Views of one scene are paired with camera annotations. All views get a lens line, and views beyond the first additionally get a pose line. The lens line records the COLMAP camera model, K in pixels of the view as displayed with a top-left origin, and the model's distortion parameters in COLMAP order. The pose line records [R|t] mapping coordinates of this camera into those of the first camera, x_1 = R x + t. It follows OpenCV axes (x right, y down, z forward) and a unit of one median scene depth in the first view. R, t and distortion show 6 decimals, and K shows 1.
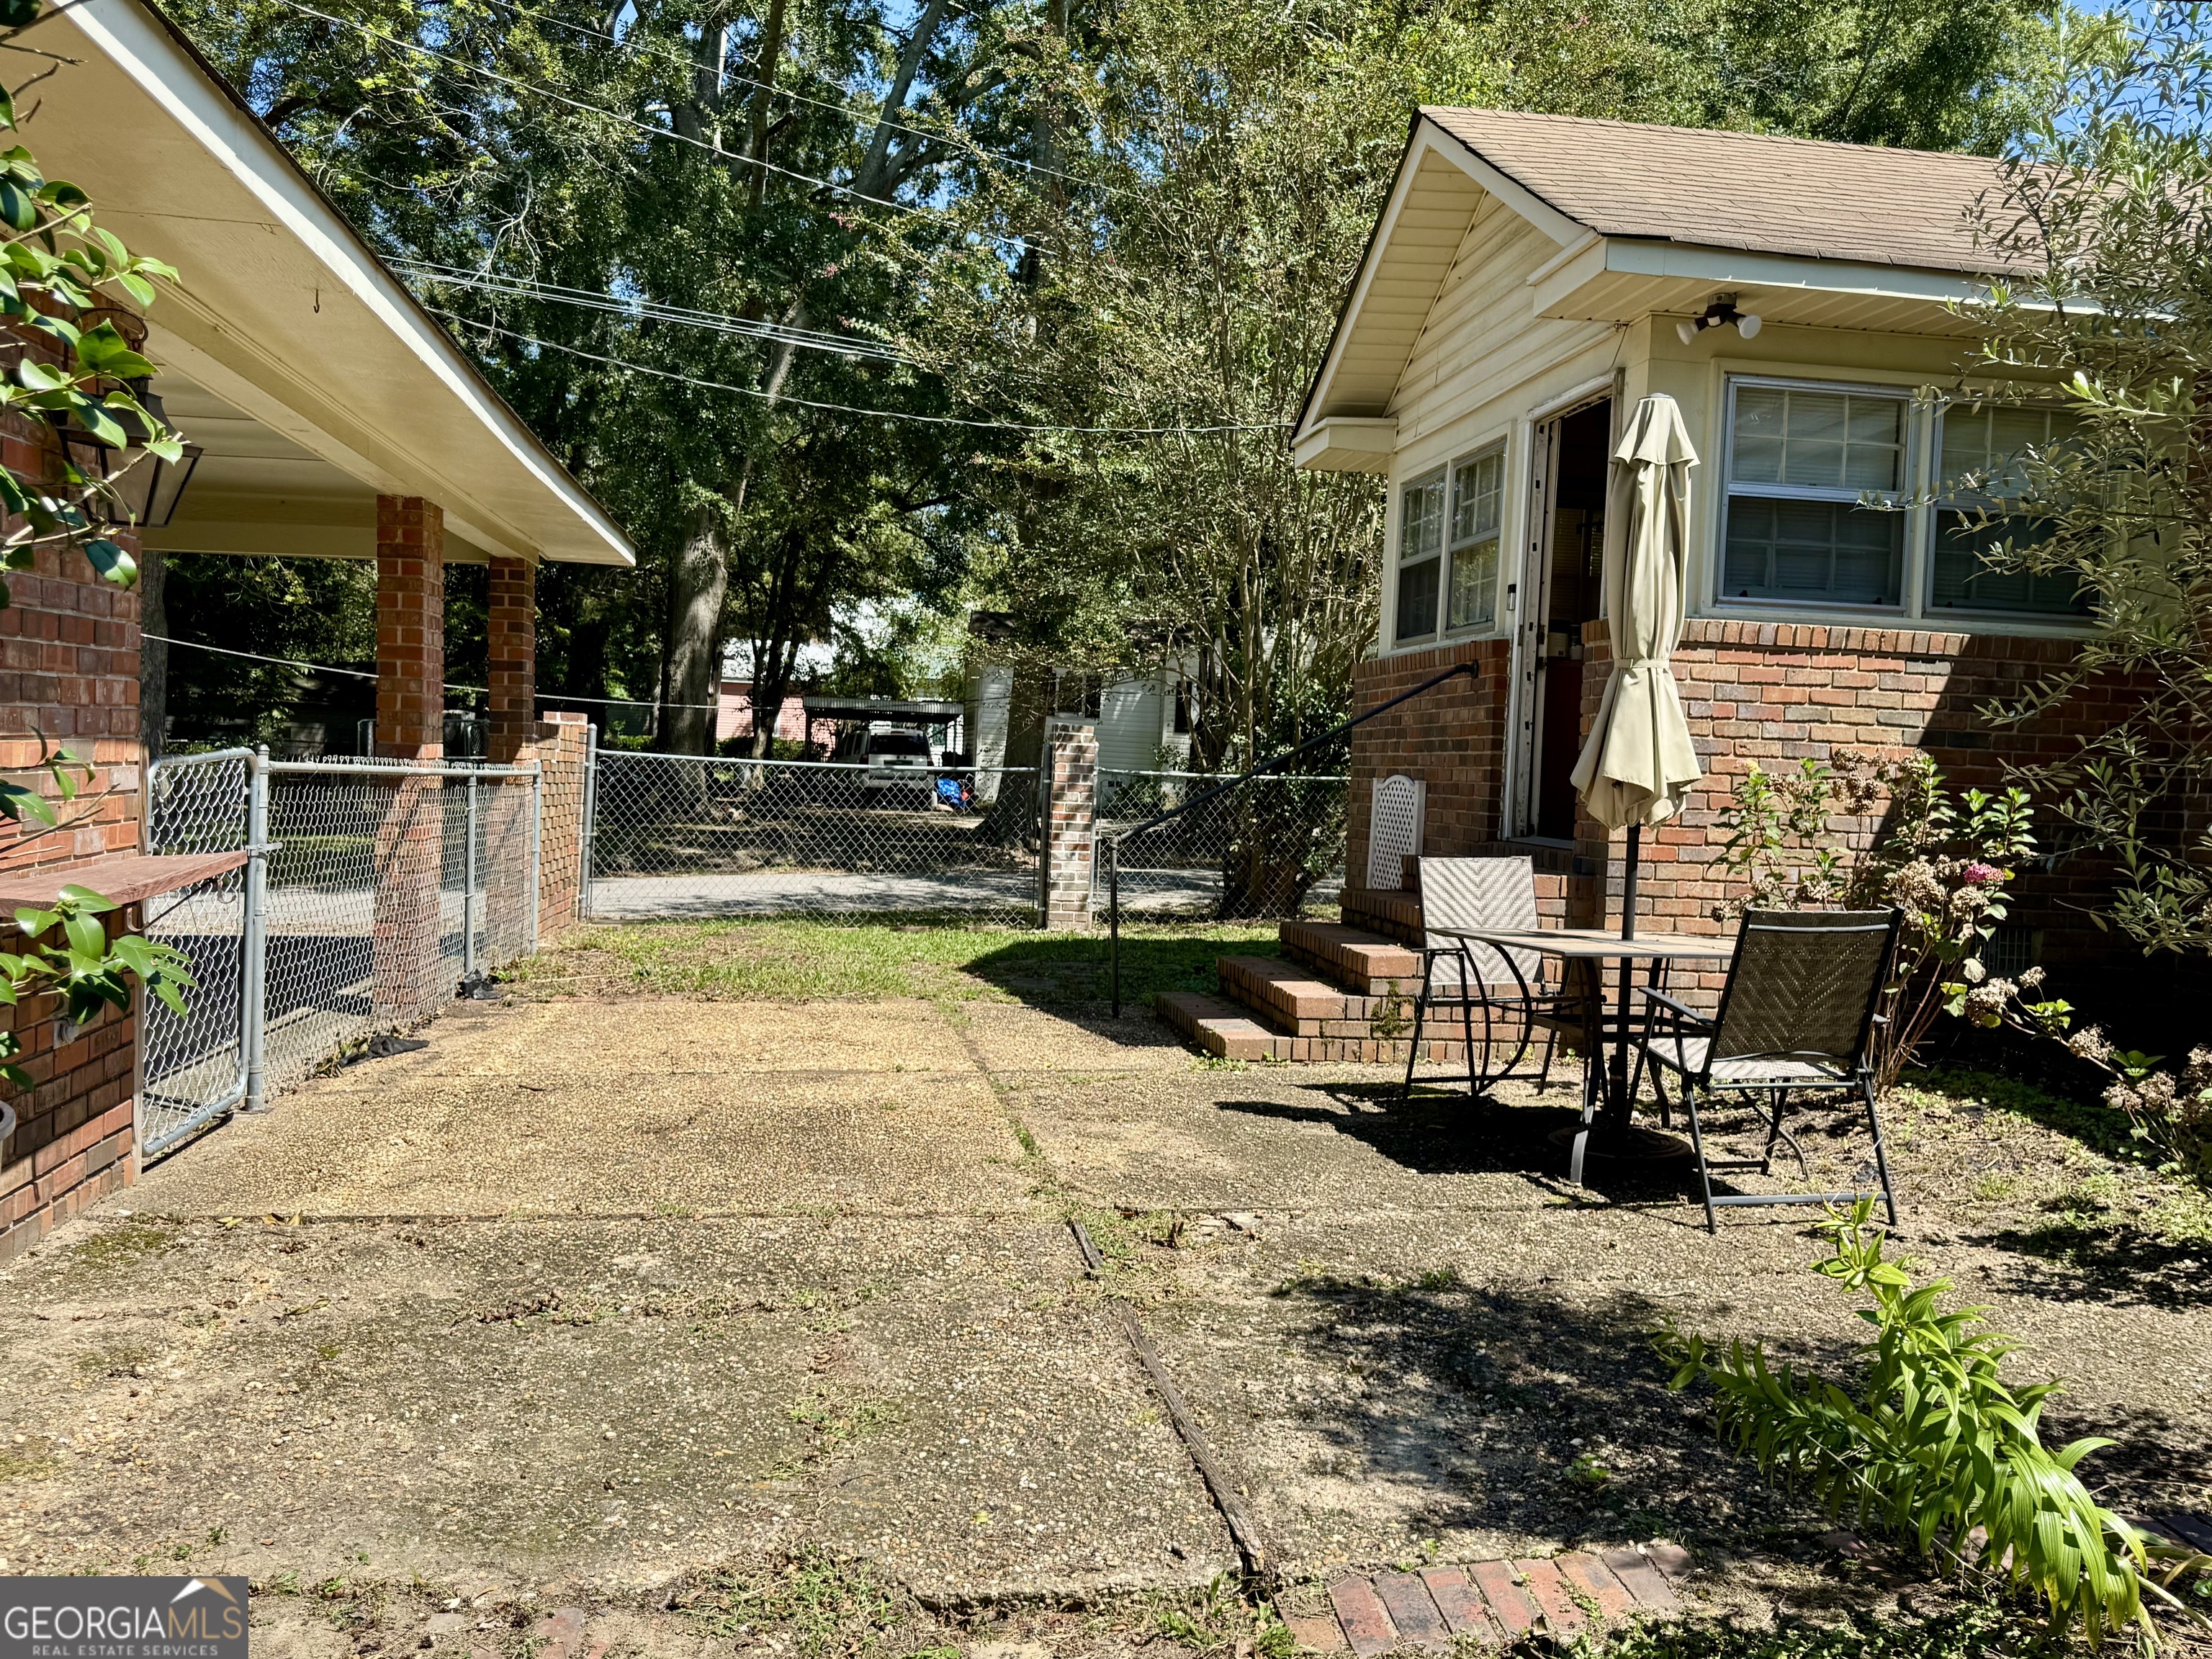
lens RADIAL K [[1749.0, 0, 1104.6], [0, 1749.0, 841.9], [0, 0, 1]] dist [-0.002486, -0.001522]
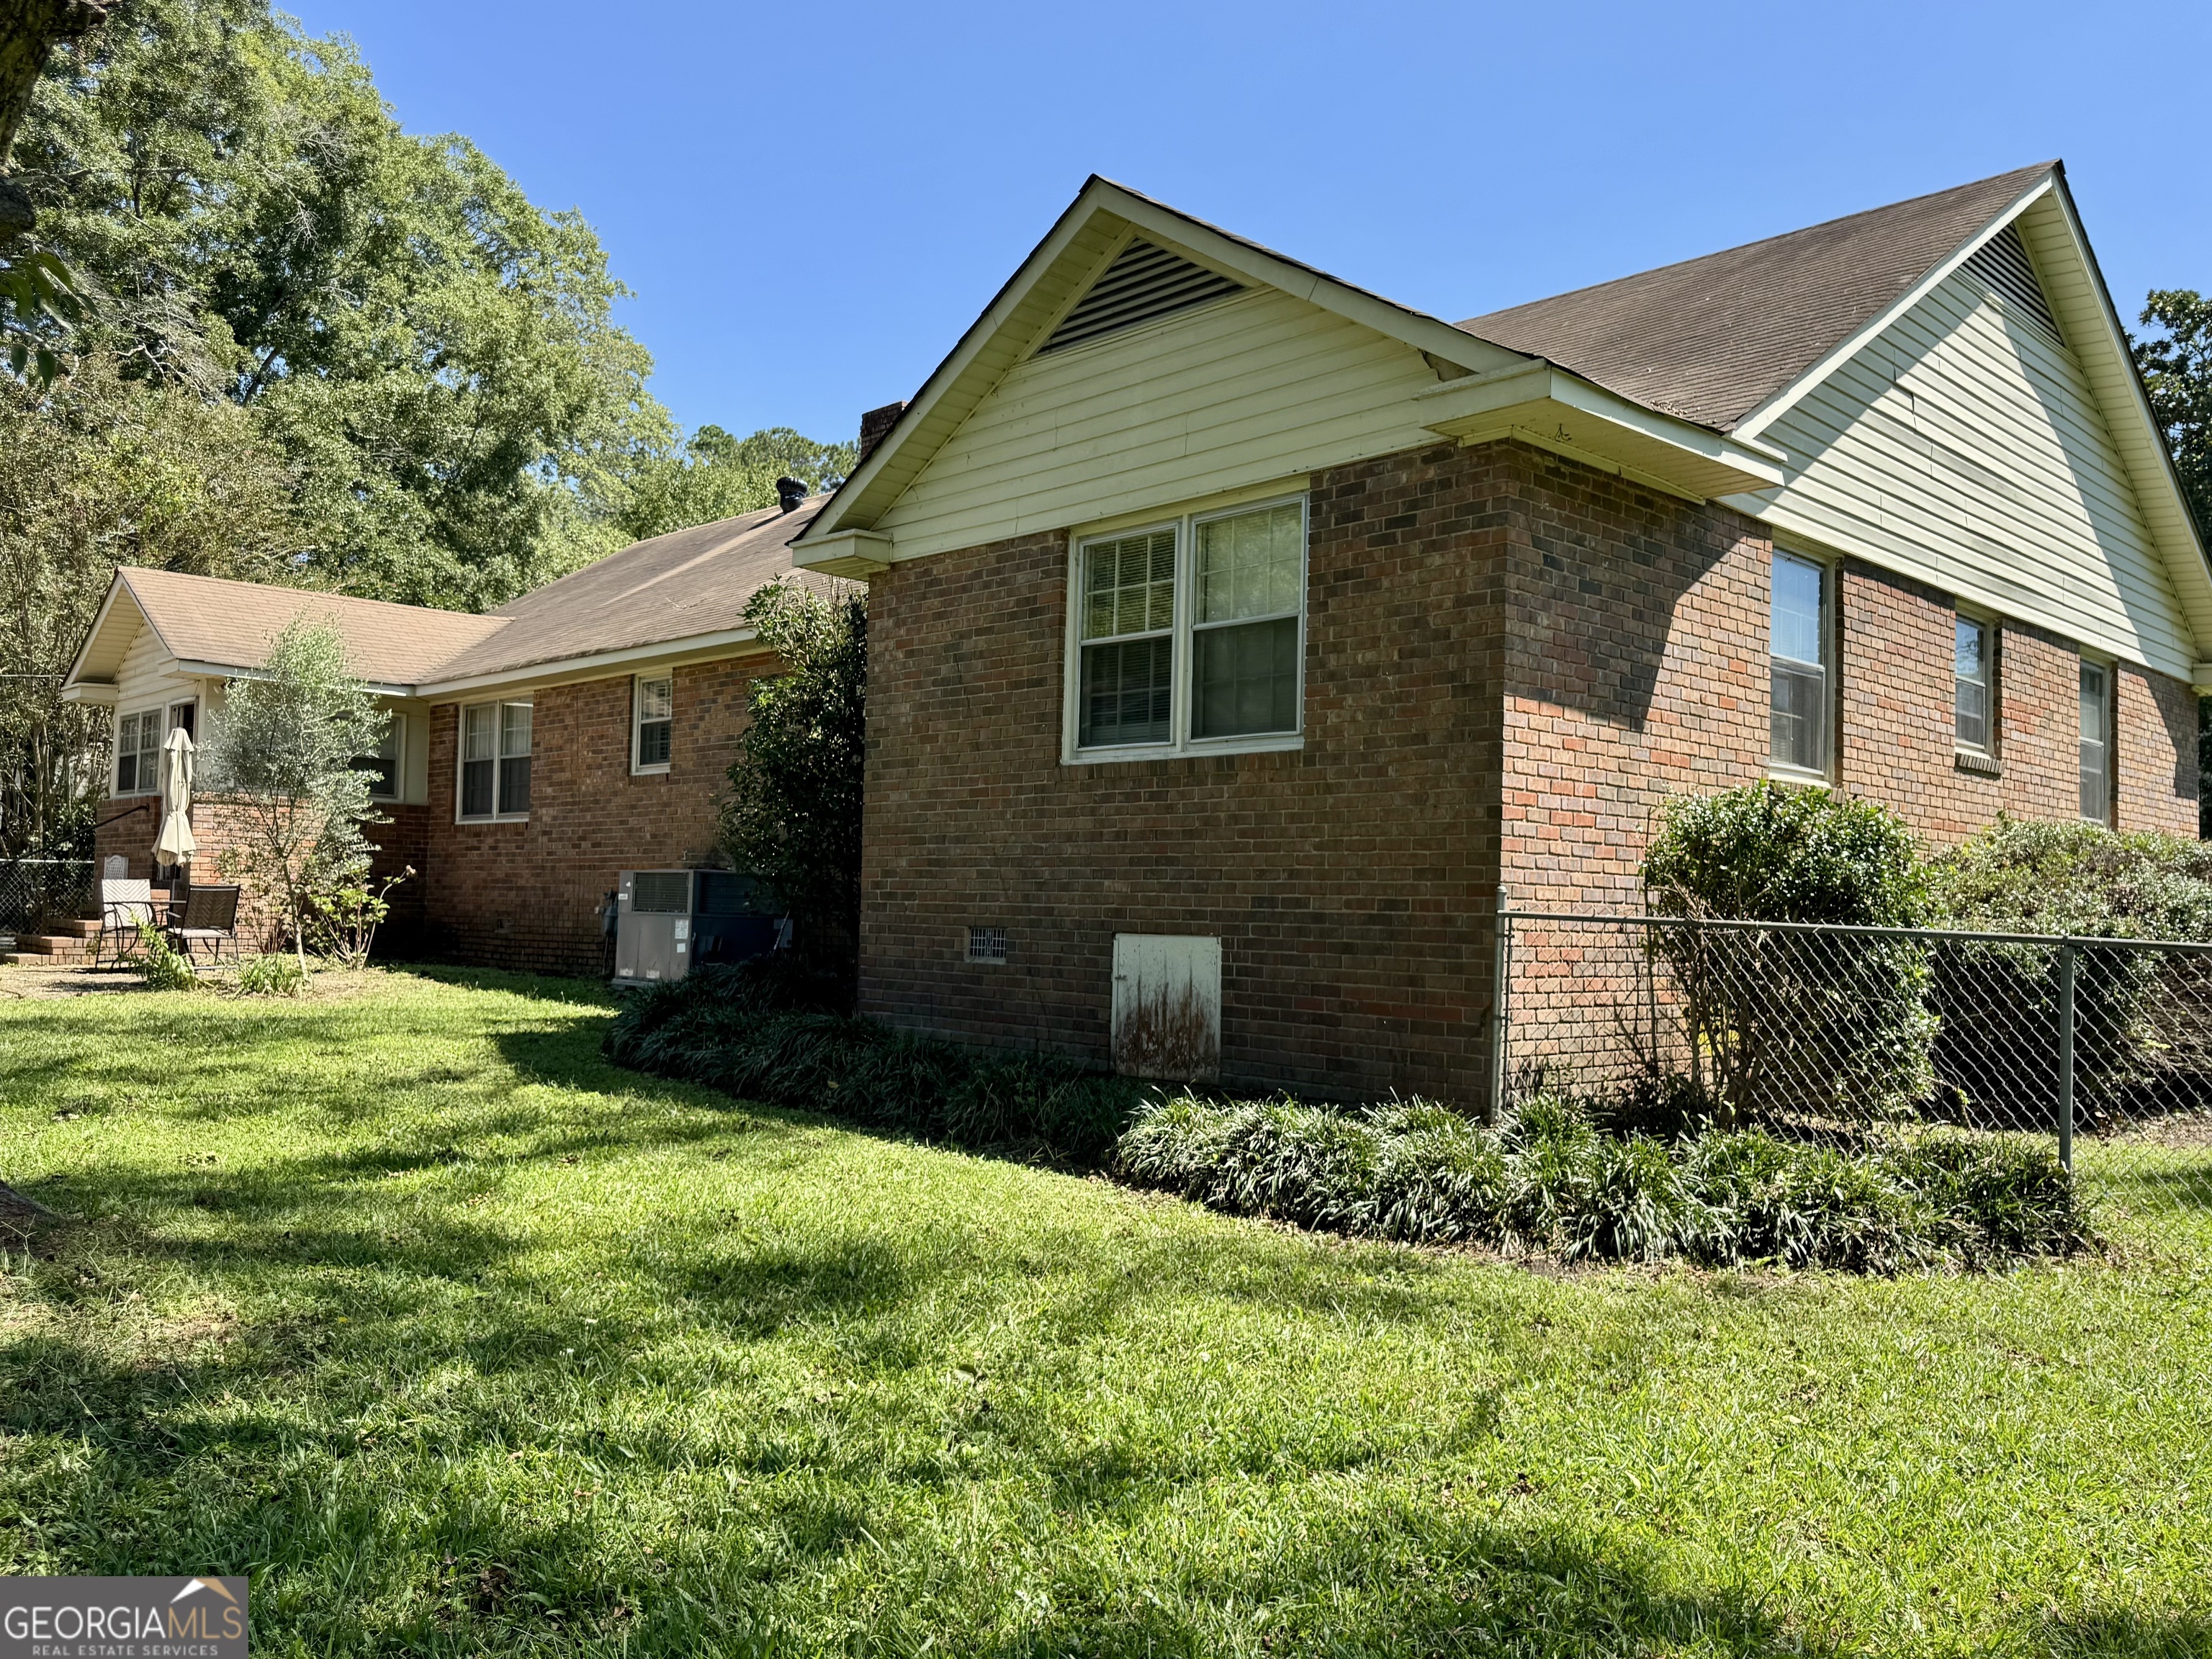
lens RADIAL K [[1749.0, 0, 1104.6], [0, 1749.0, 841.9], [0, 0, 1]] dist [-0.002486, -0.001522]
pose [[0.814621, 0.005716, 0.579966, -0.098238], [0.030397, 0.998157, -0.052532, 0.108394], [-0.579197, 0.060423, 0.812945, -1.646546]]
